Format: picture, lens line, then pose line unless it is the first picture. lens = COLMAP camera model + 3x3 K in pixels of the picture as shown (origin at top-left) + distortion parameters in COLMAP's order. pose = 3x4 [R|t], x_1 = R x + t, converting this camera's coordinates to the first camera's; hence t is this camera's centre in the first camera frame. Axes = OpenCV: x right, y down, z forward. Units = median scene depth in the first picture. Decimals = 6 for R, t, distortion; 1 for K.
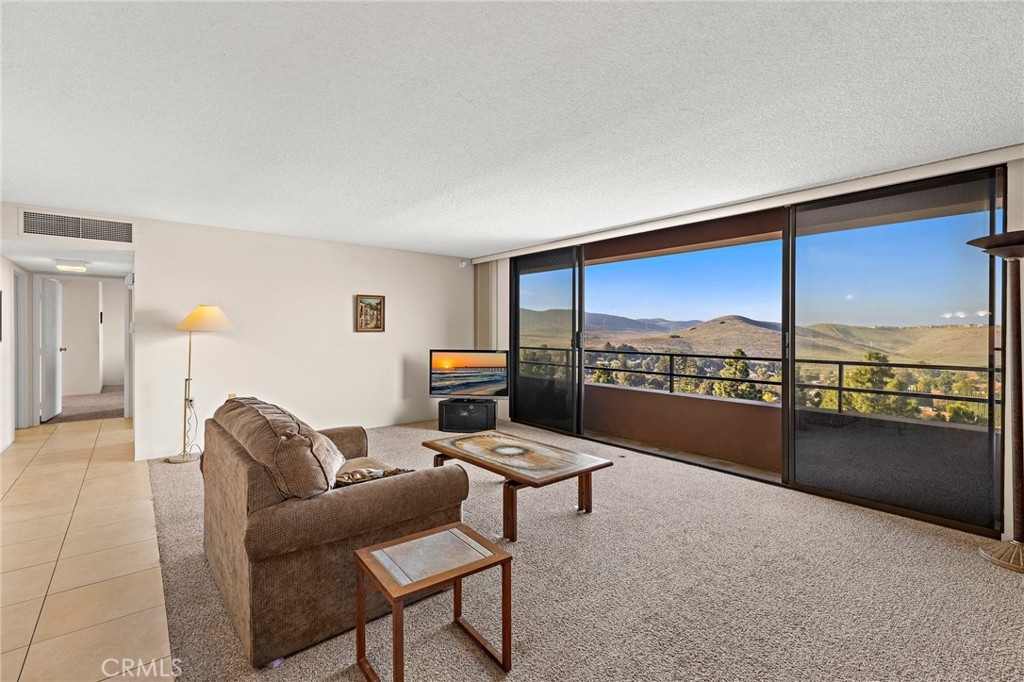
lens RADIAL K [[461.4, 0, 509.9], [0, 461.4, 331.9], [0, 0, 1]] dist [-0.000013, 0.000503]
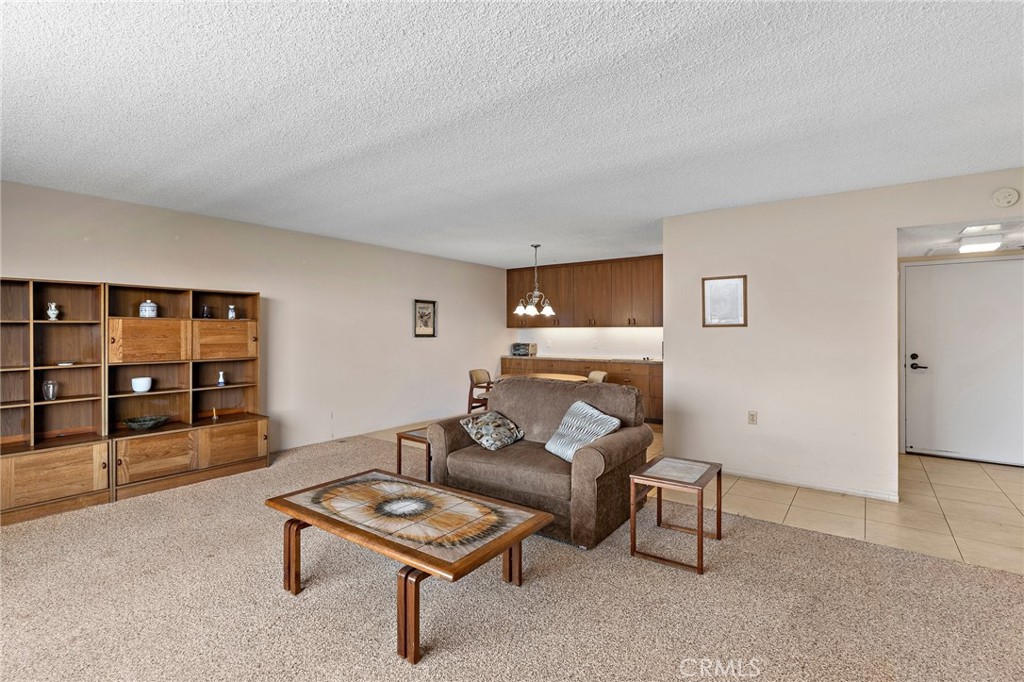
lens RADIAL K [[480.3, 0, 507.4], [0, 480.3, 332.4], [0, 0, 1]] dist [-0.002833, -0.000243]
pose [[-0.970569, 0.000241, -0.240823, 0.013528], [-0.001122, 0.999984, 0.005521, -0.002722], [0.240821, 0.005629, -0.970553, 1.053338]]
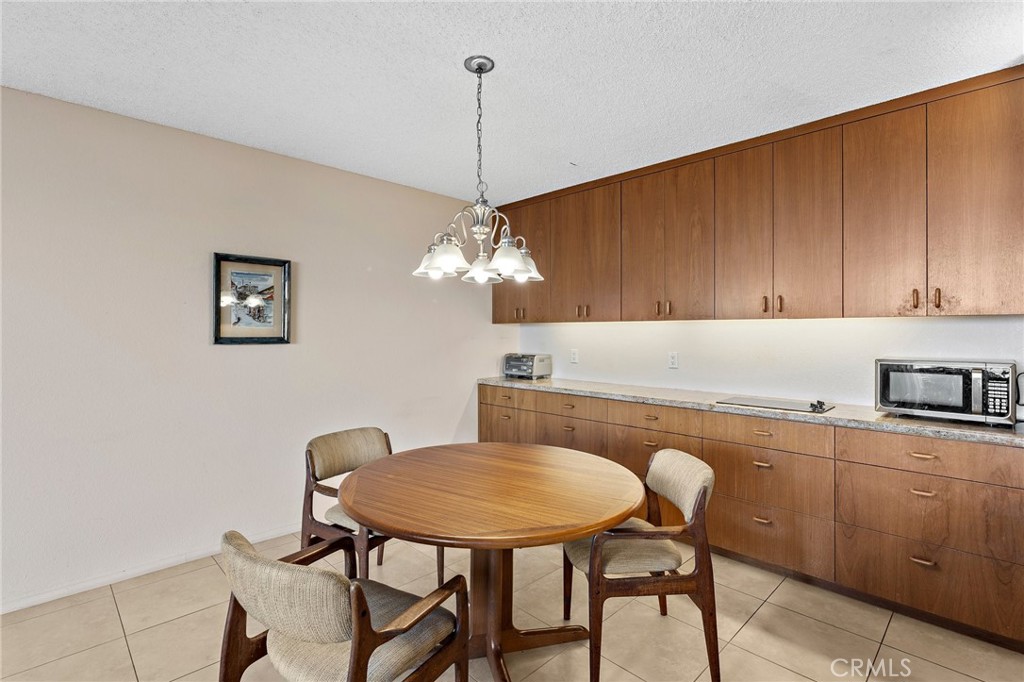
lens RADIAL K [[480.3, 0, 507.4], [0, 480.3, 332.4], [0, 0, 1]] dist [-0.002833, -0.000243]
pose [[-0.996087, 0.000479, -0.088381, -0.305195], [-0.000181, 0.999972, 0.007463, -0.000207], [0.088382, 0.007450, -0.996059, 0.353642]]
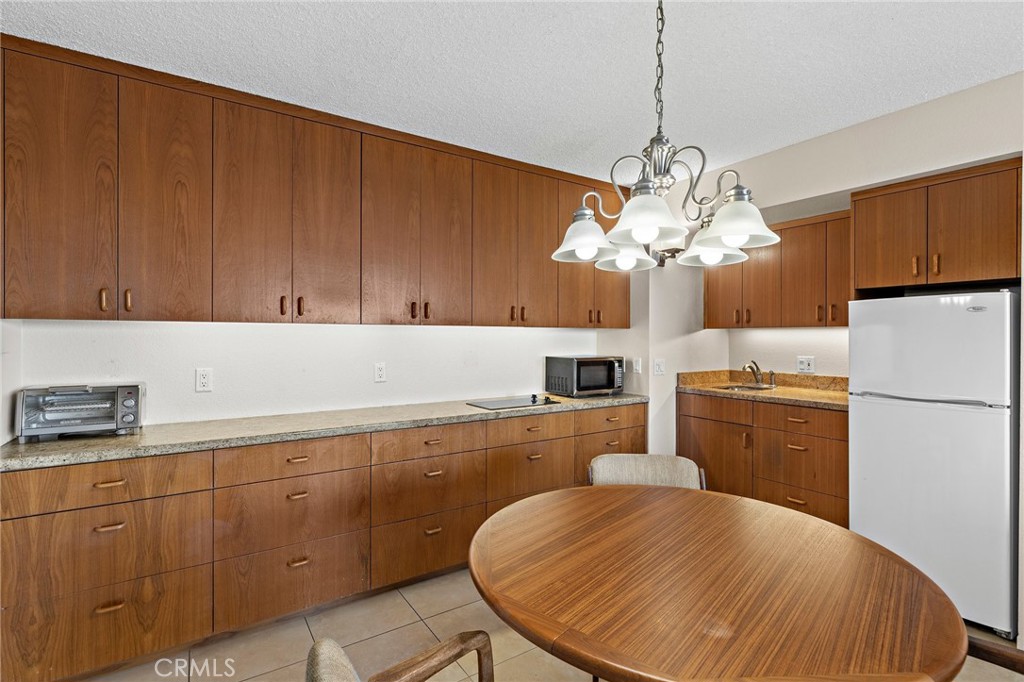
lens RADIAL K [[479.3, 0, 510.3], [0, 479.3, 337.8], [0, 0, 1]] dist [-0.003085, -0.000565]
pose [[-0.101157, -0.000501, -0.994870, -0.077699], [-0.007996, 0.999968, 0.000310, 0.001826], [0.994838, 0.007986, -0.101158, -0.051618]]
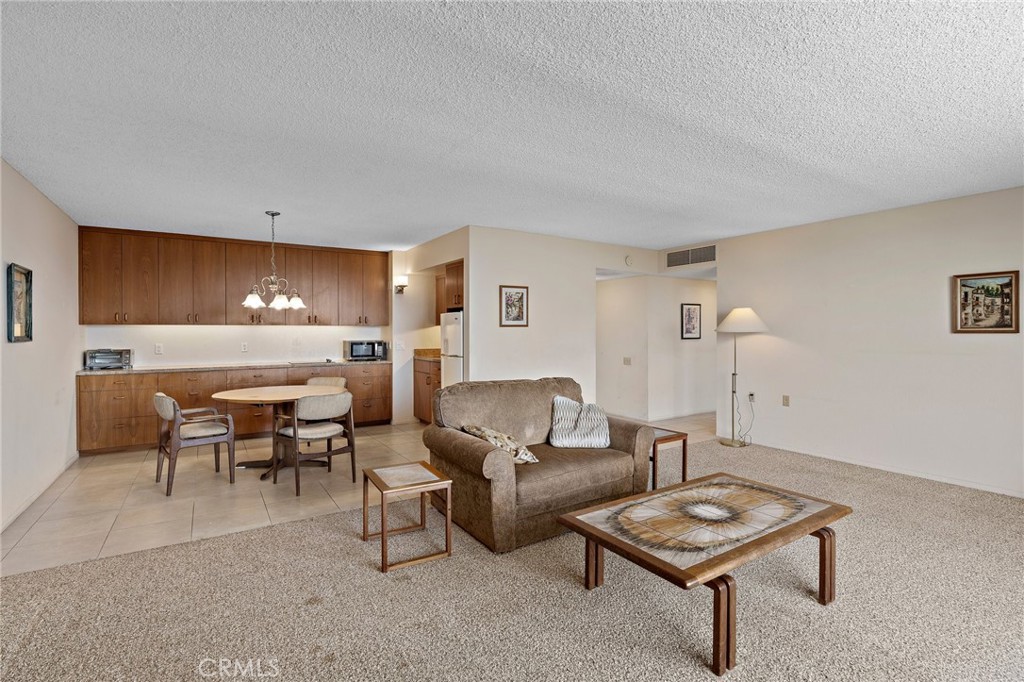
lens RADIAL K [[480.3, 0, 507.4], [0, 480.3, 332.4], [0, 0, 1]] dist [-0.002833, -0.000243]
pose [[-0.122740, 0.003298, -0.992433, 0.437978], [-0.004124, 0.999984, 0.003834, -0.000340], [0.992430, 0.004563, -0.122725, 0.486173]]
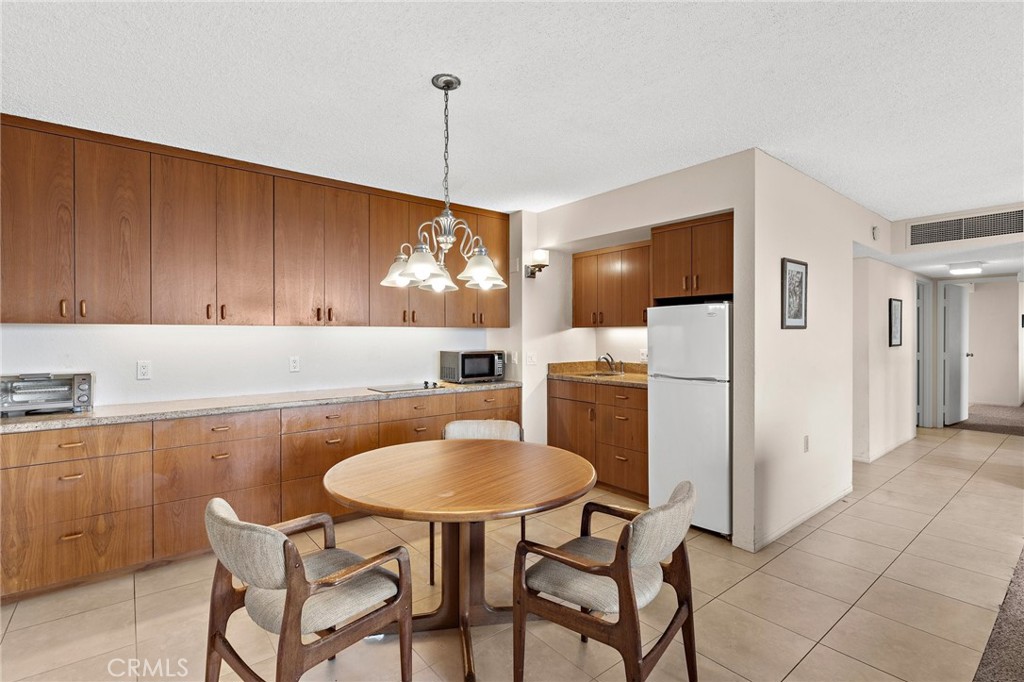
lens RADIAL K [[476.8, 0, 508.6], [0, 476.8, 336.8], [0, 0, 1]] dist [-0.002100, -0.000363]
pose [[-0.011206, 0.002076, -0.999935, 0.054955], [-0.003804, 0.999991, 0.002119, 0.001405], [0.999930, 0.003828, -0.011198, 0.048653]]
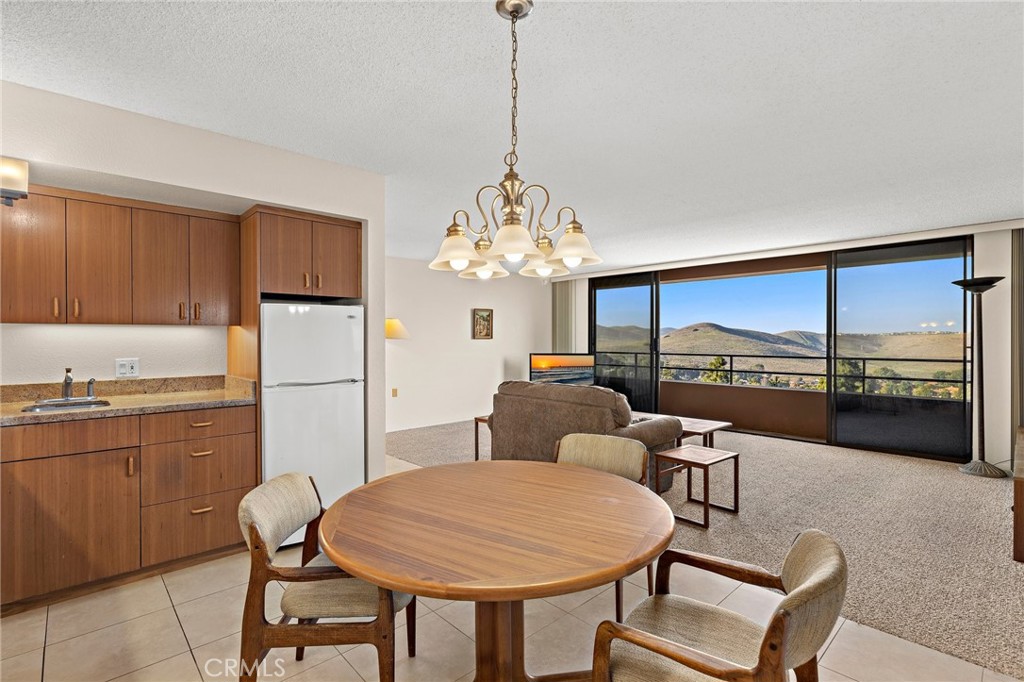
lens RADIAL K [[476.8, 0, 508.6], [0, 476.8, 336.8], [0, 0, 1]] dist [-0.002100, -0.000363]
pose [[0.998269, -0.001332, 0.058805, -0.334383], [0.001682, 0.999981, -0.005903, 0.002685], [-0.058796, 0.005991, 0.998252, -0.291732]]
